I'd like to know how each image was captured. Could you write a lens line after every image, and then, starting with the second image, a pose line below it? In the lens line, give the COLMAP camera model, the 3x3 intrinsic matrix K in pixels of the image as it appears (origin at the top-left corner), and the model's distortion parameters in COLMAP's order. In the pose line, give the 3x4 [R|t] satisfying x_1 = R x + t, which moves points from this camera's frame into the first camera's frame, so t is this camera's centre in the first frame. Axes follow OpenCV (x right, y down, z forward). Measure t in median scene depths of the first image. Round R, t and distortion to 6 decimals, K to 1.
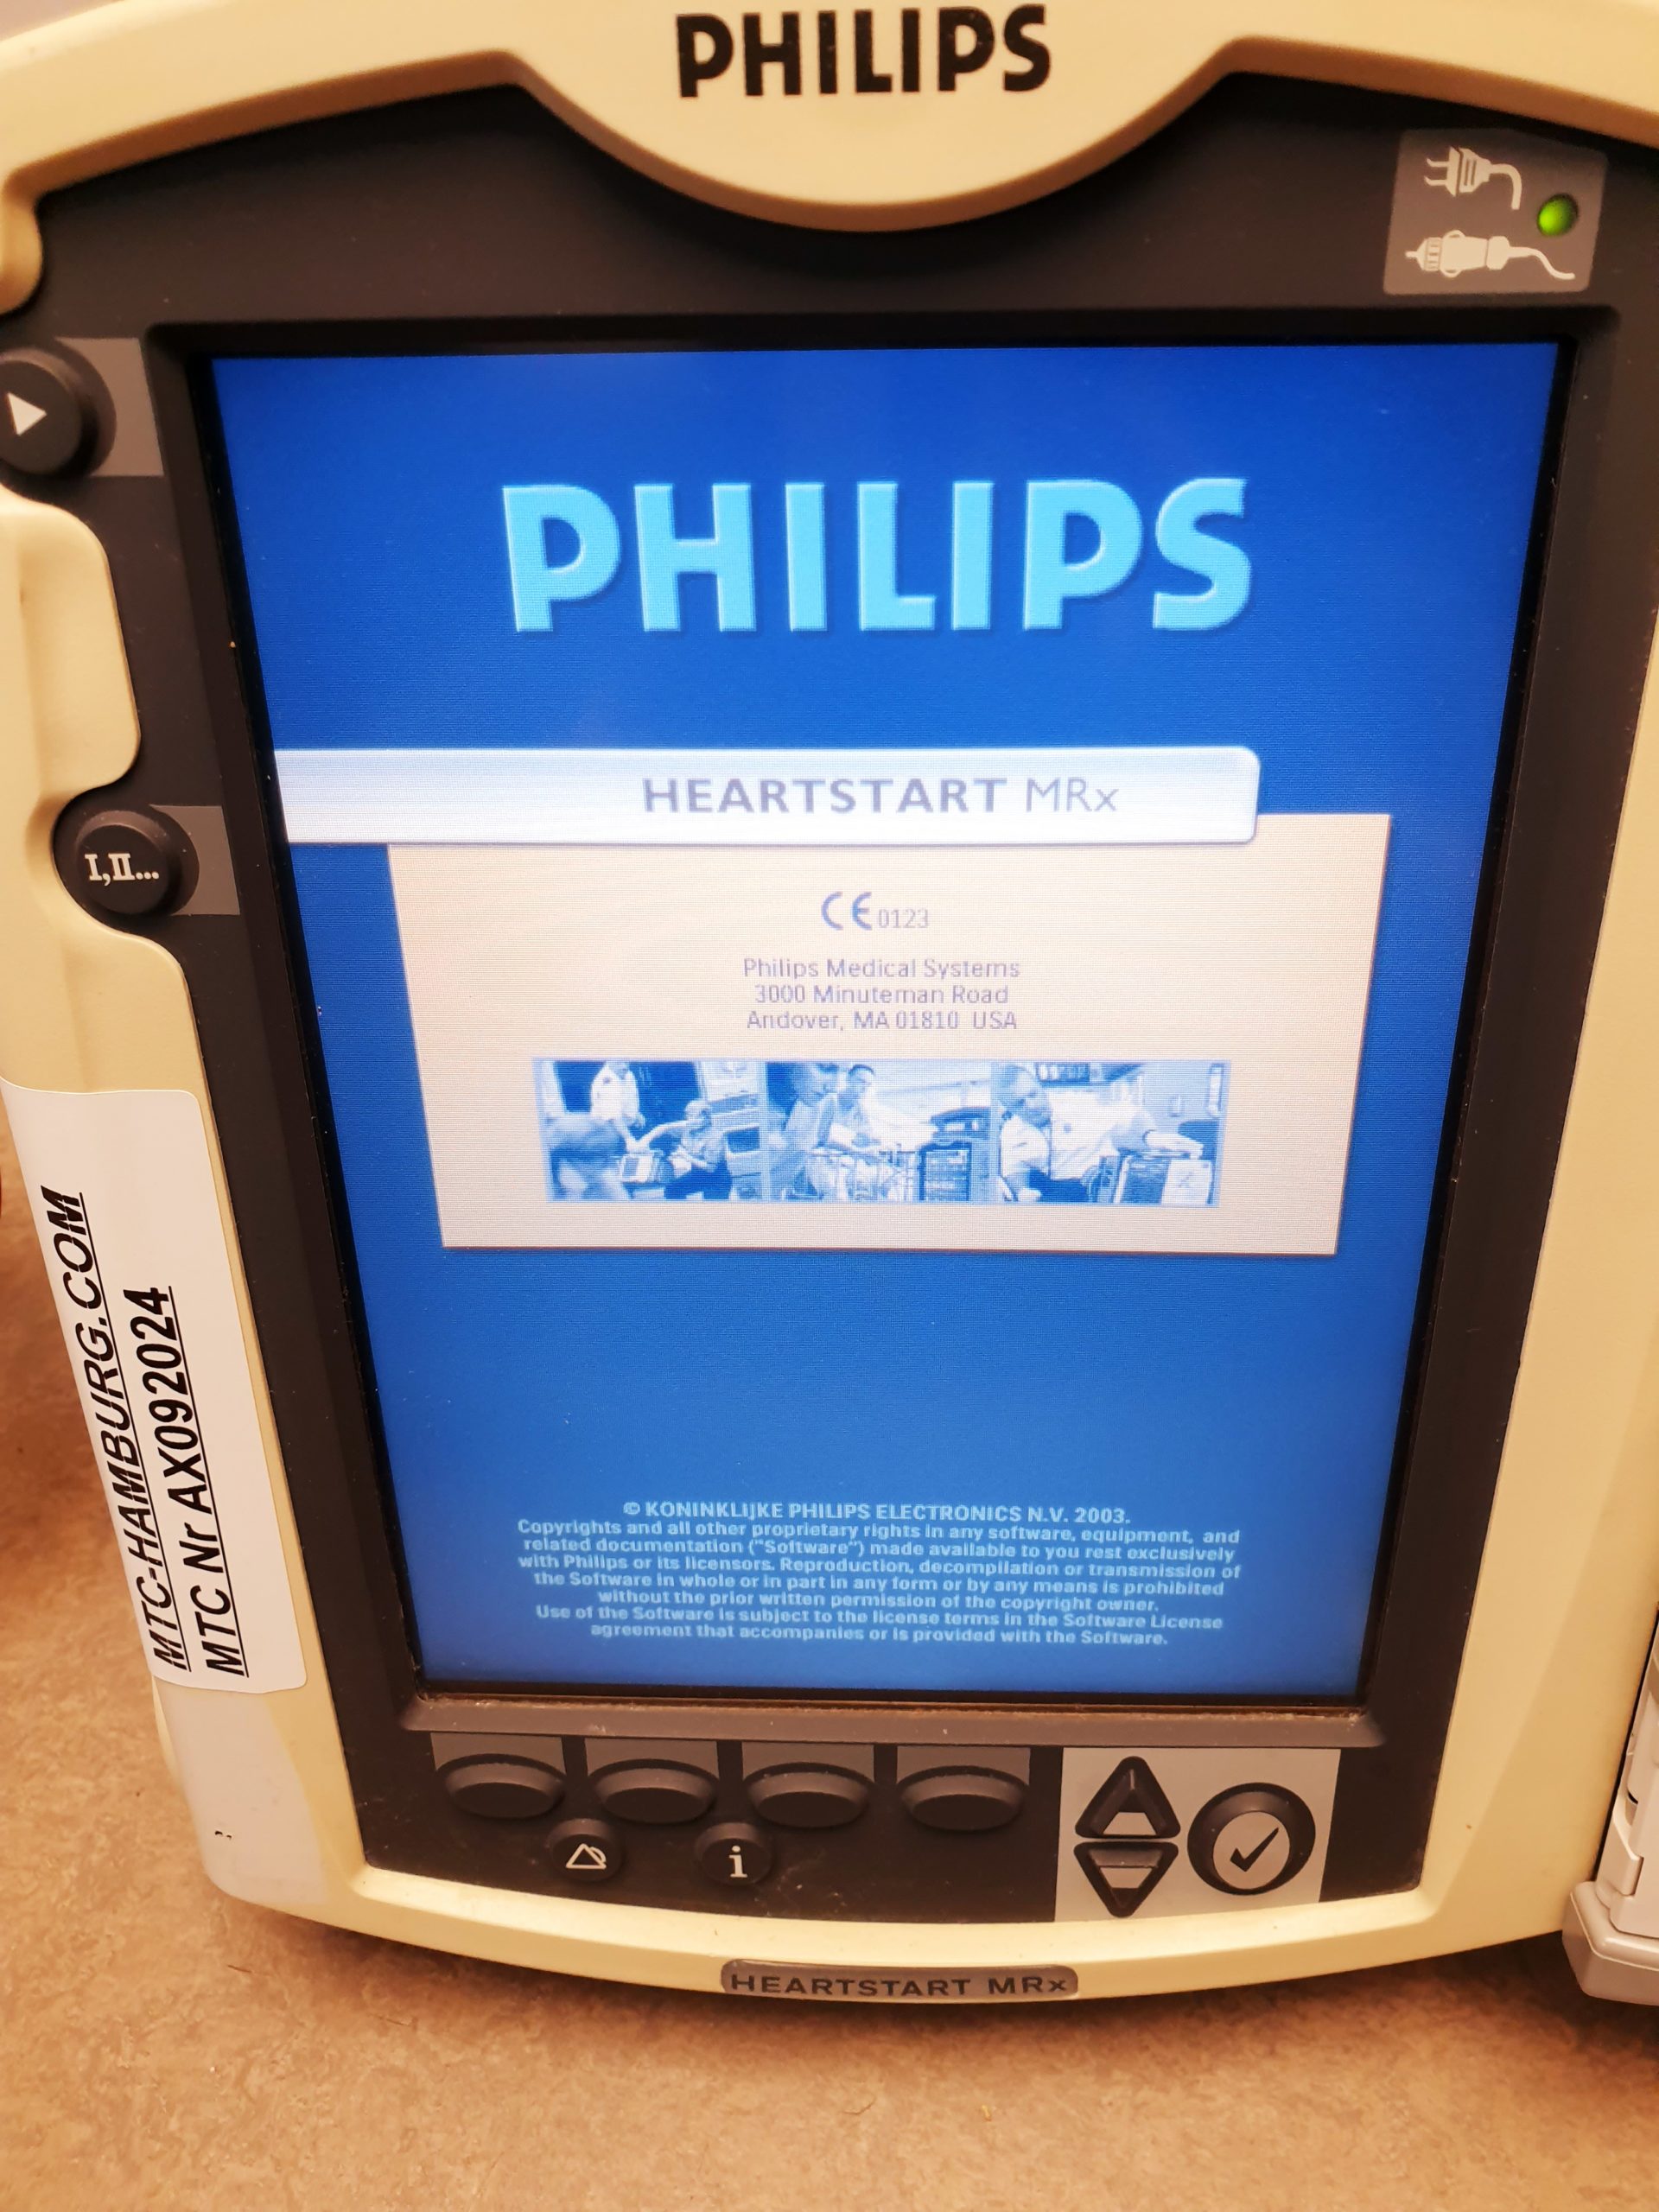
lens RADIAL K [[1780.2, 0, 872.7], [0, 1780.2, 1099.2], [0, 0, 1]] dist [-0.048672, 0.062788]
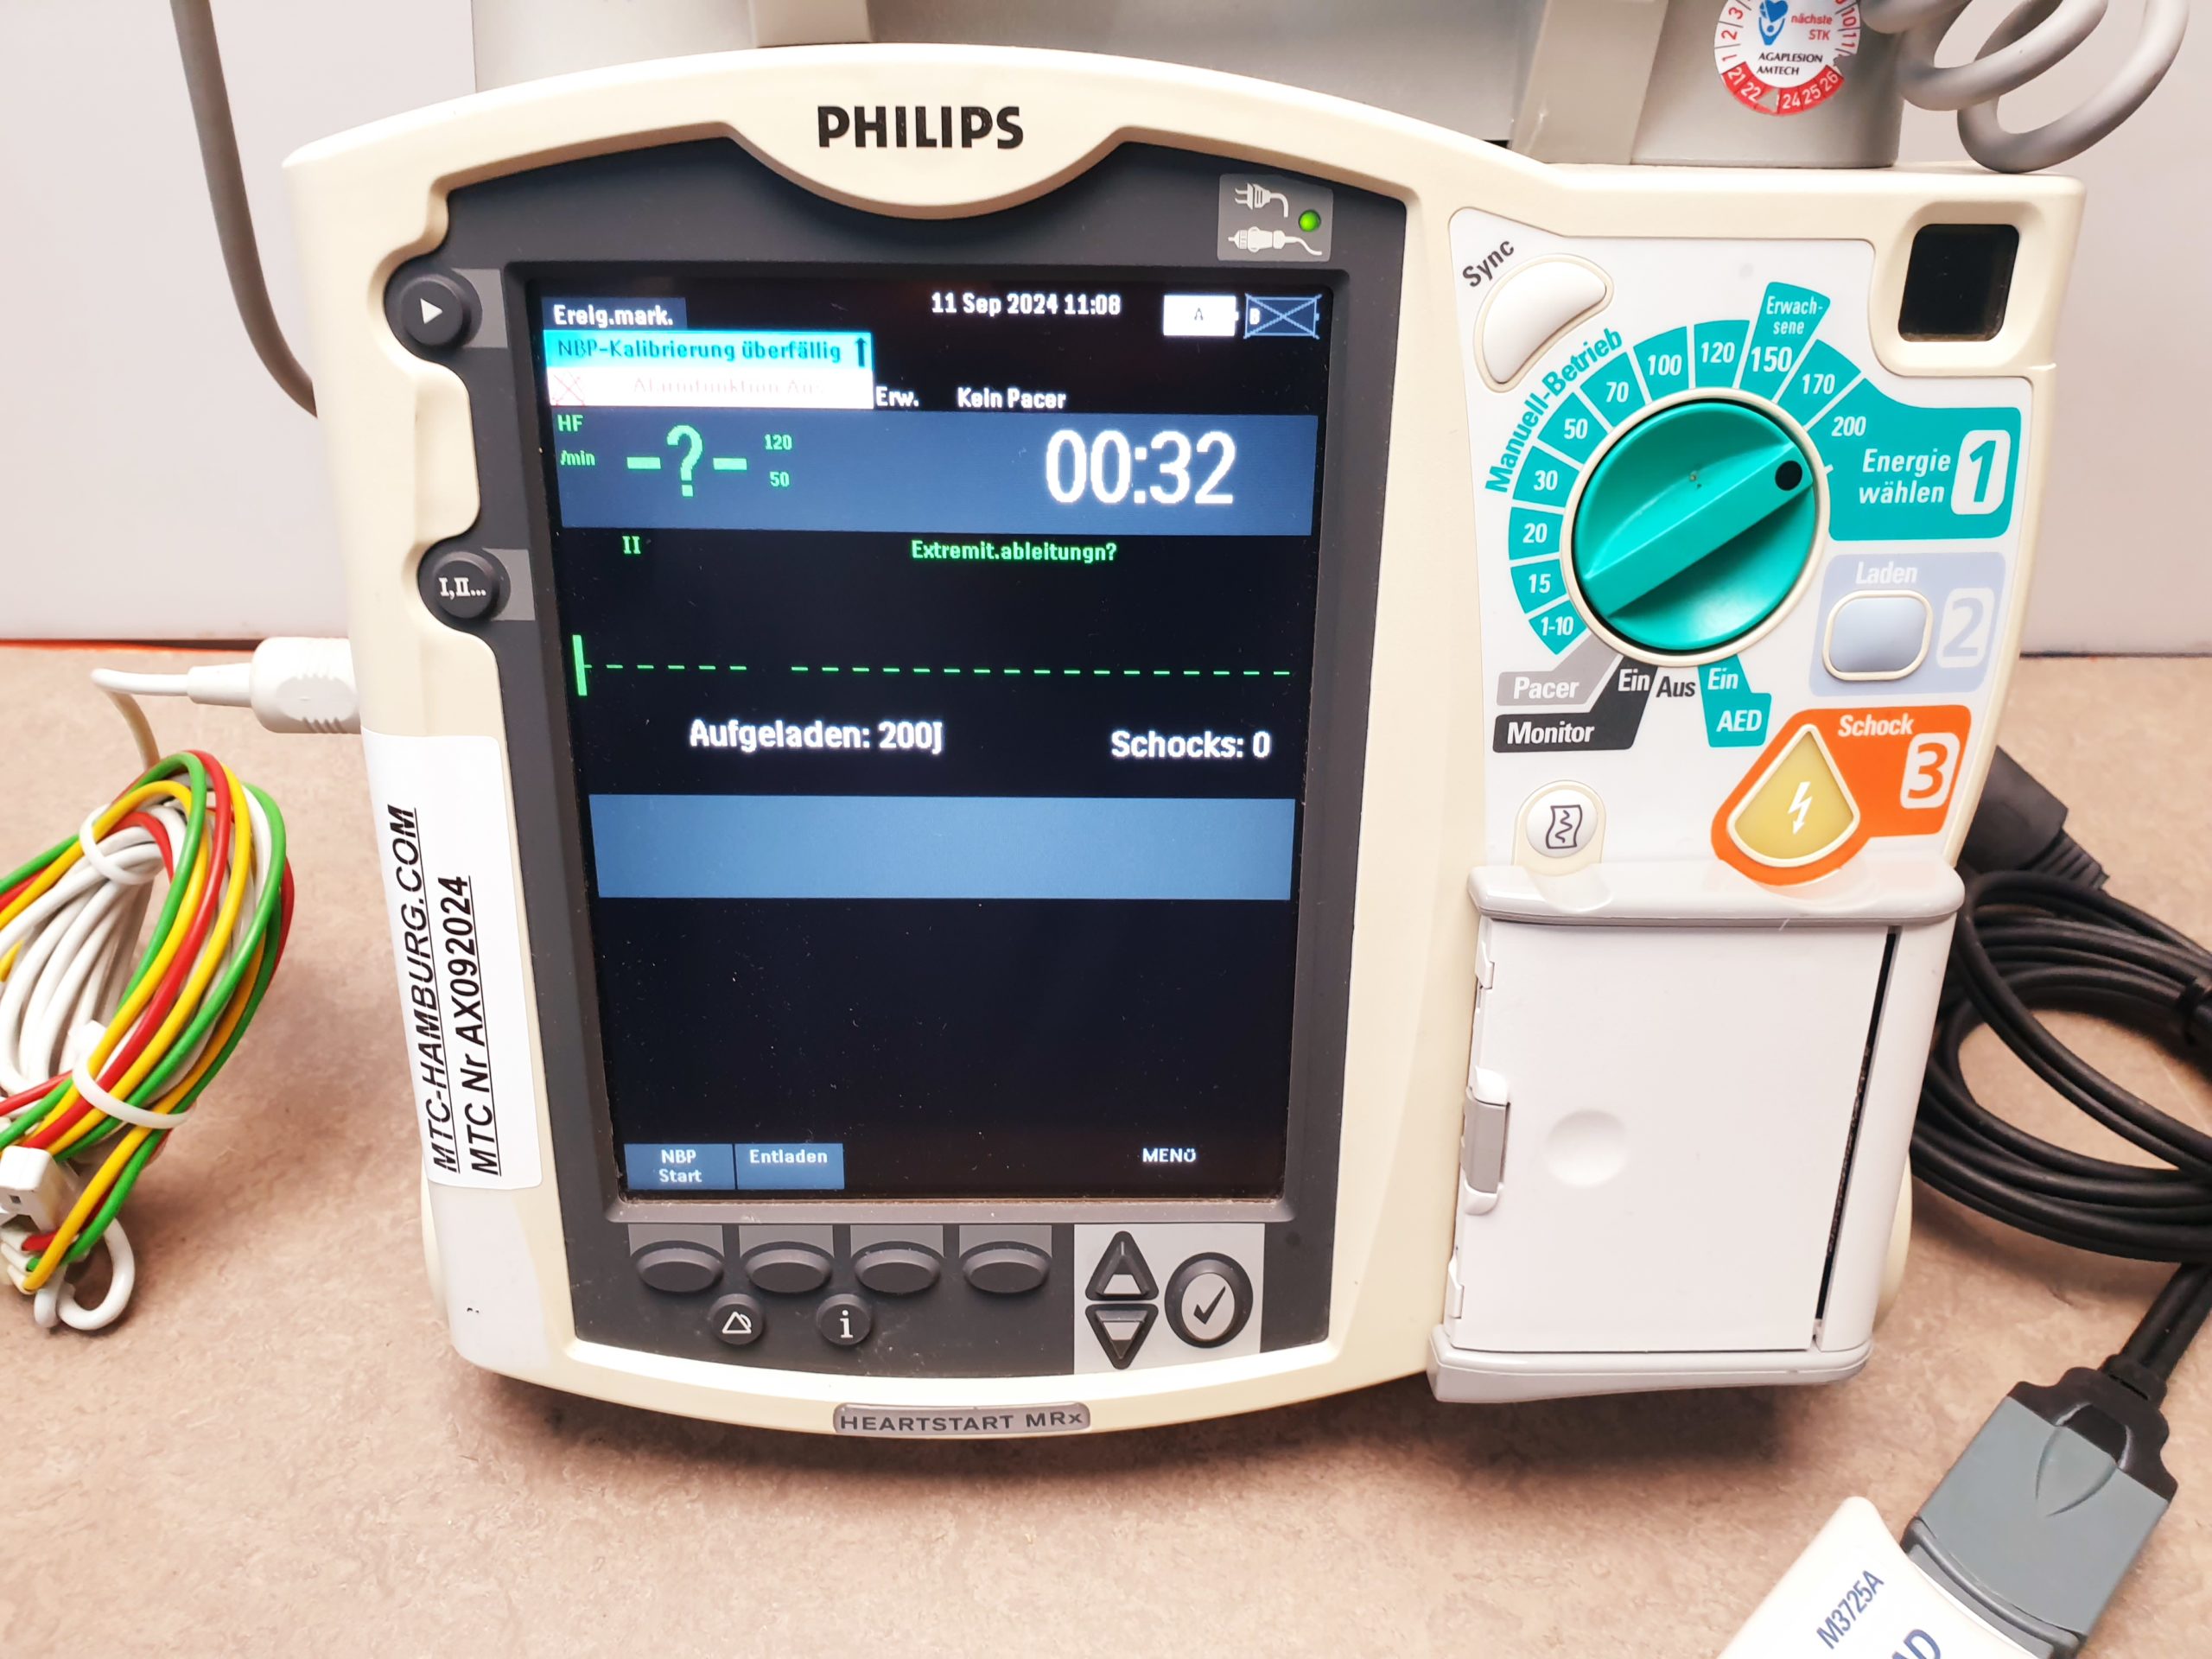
lens RADIAL K [[1759.8, 0, 1115.7], [0, 1759.8, 844.3], [0, 0, 1]] dist [-0.061454, 0.086718]
pose [[0.998338, 0.004437, 0.057462, 0.052180], [0.001116, 0.995357, -0.096243, 0.174007], [-0.057622, 0.096147, 0.993698, -0.400521]]
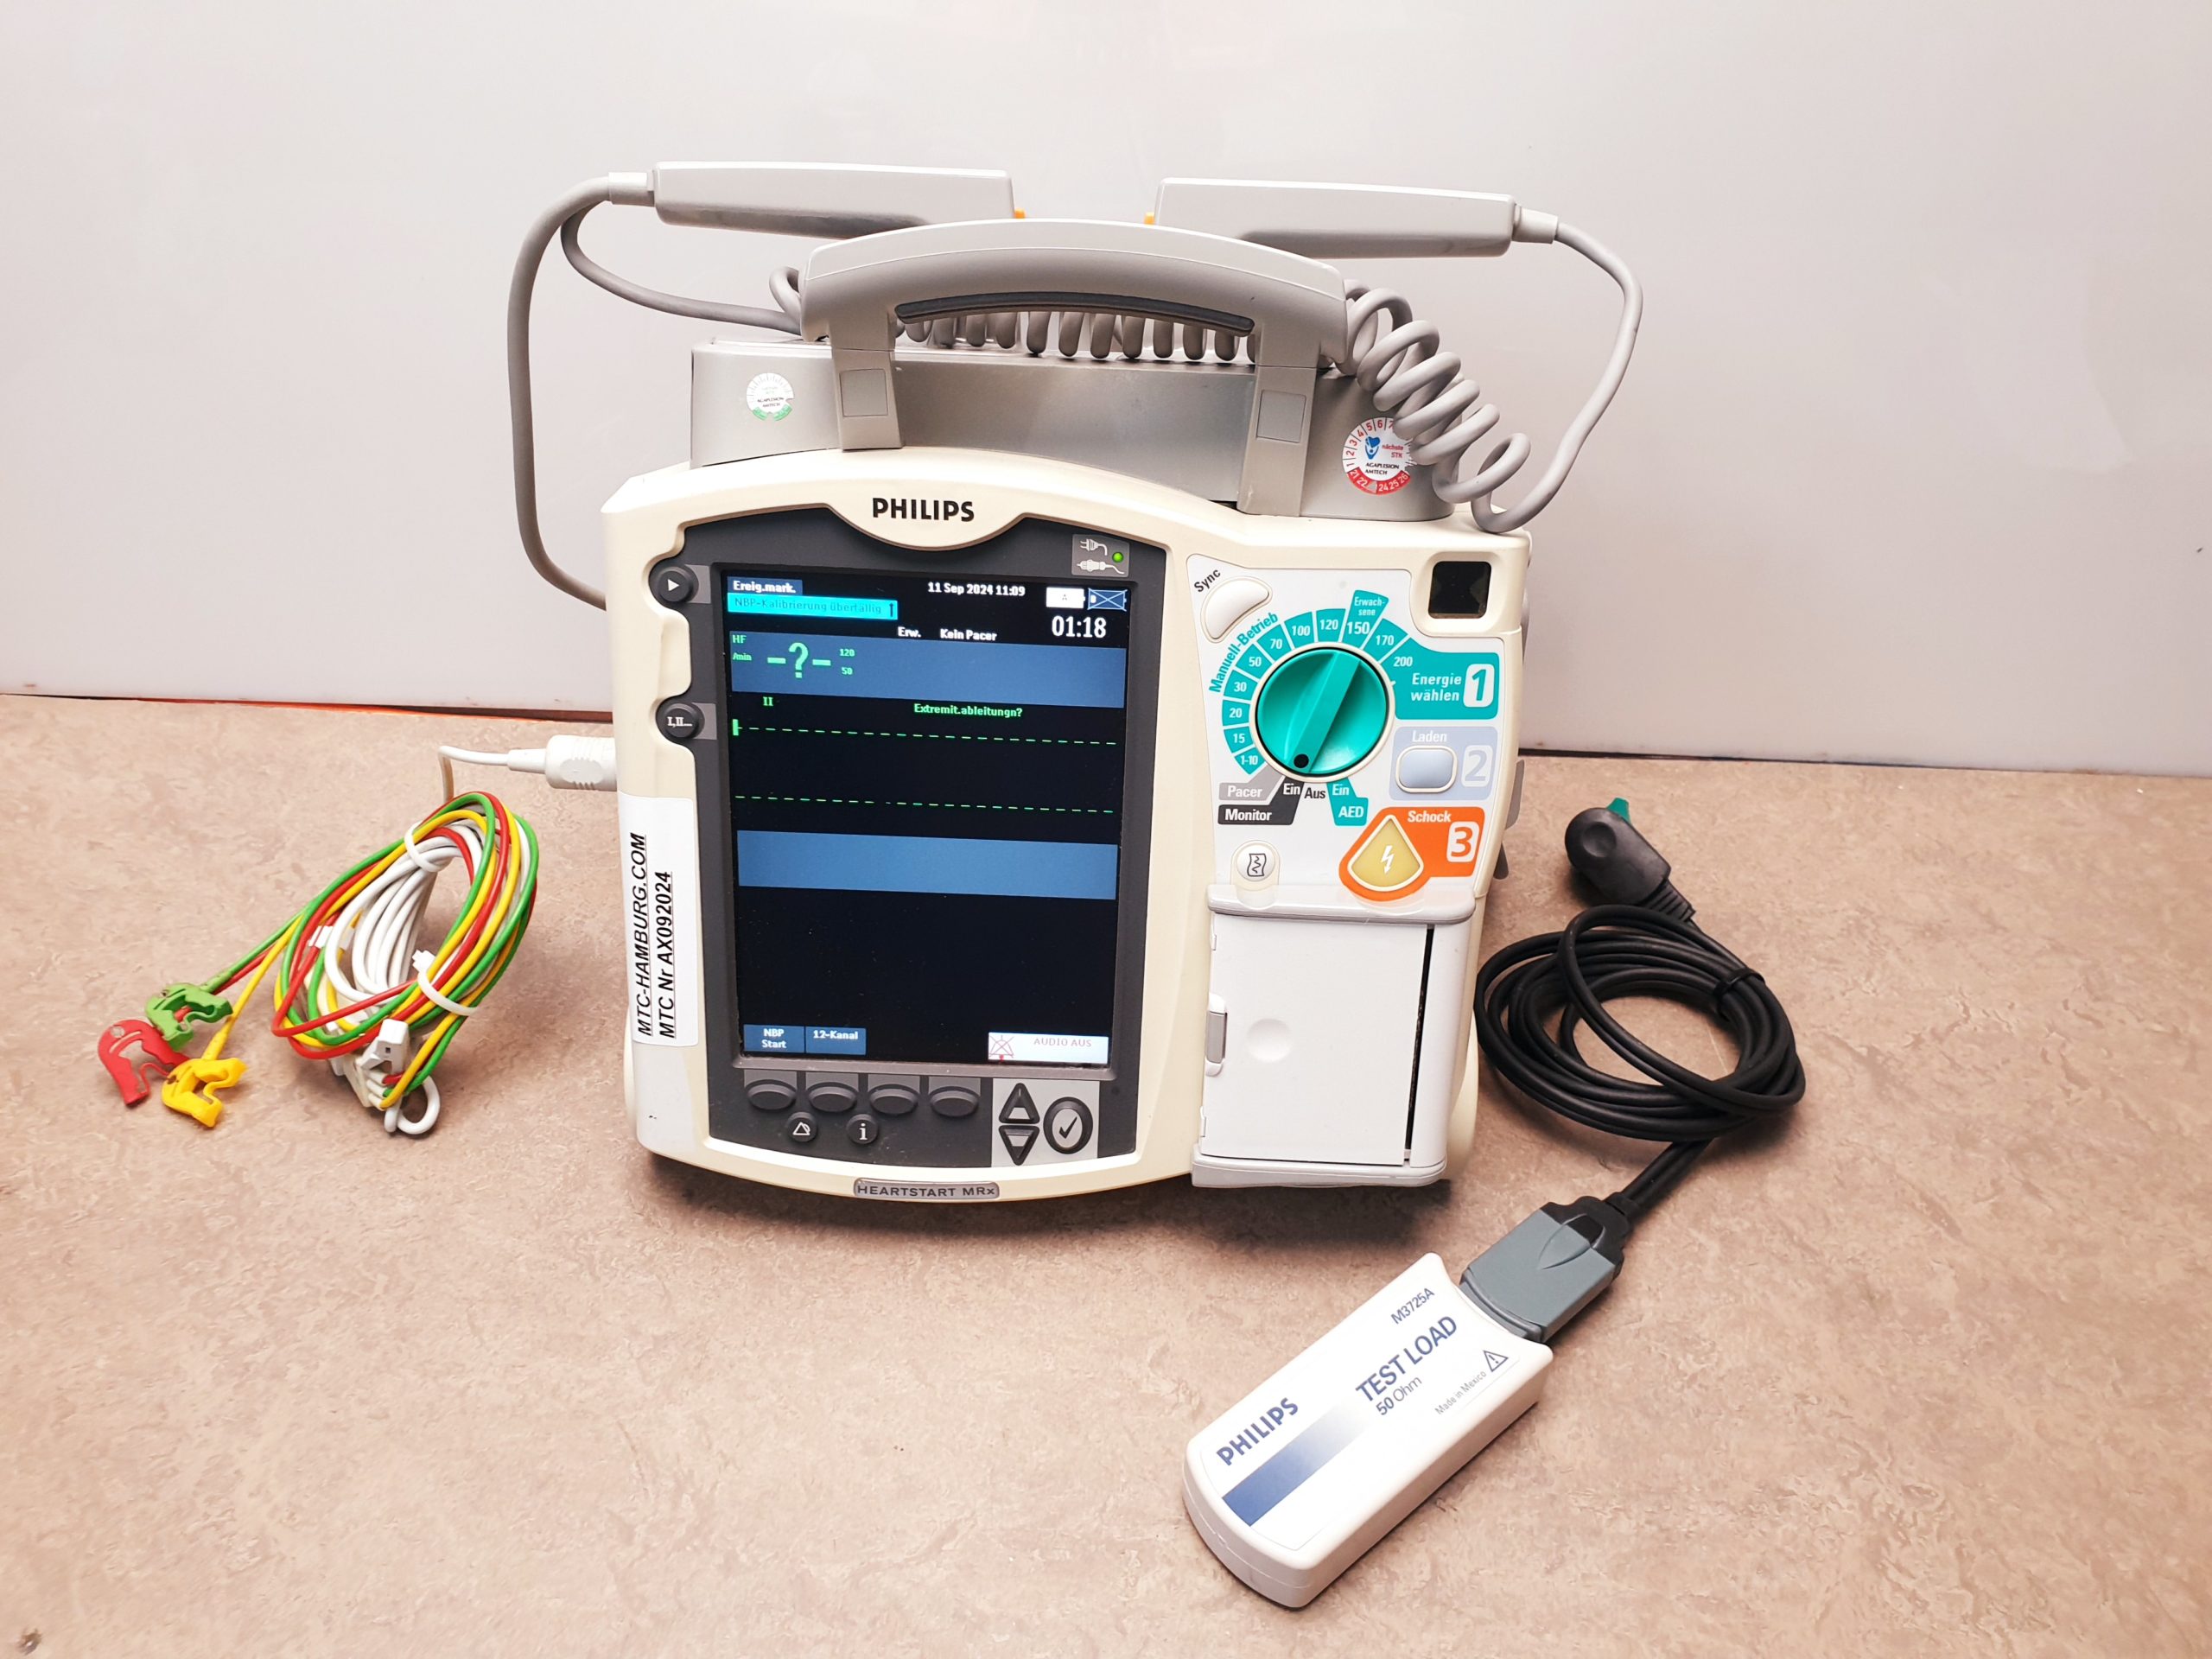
lens RADIAL K [[1716.4, 0, 1110.7], [0, 1716.4, 828.5], [0, 0, 1]] dist [-0.023021, 0.044938]
pose [[0.998273, 0.039940, 0.043091, 0.140923], [-0.034392, 0.991862, -0.122582, 0.272205], [-0.047636, 0.120889, 0.991522, -1.368441]]
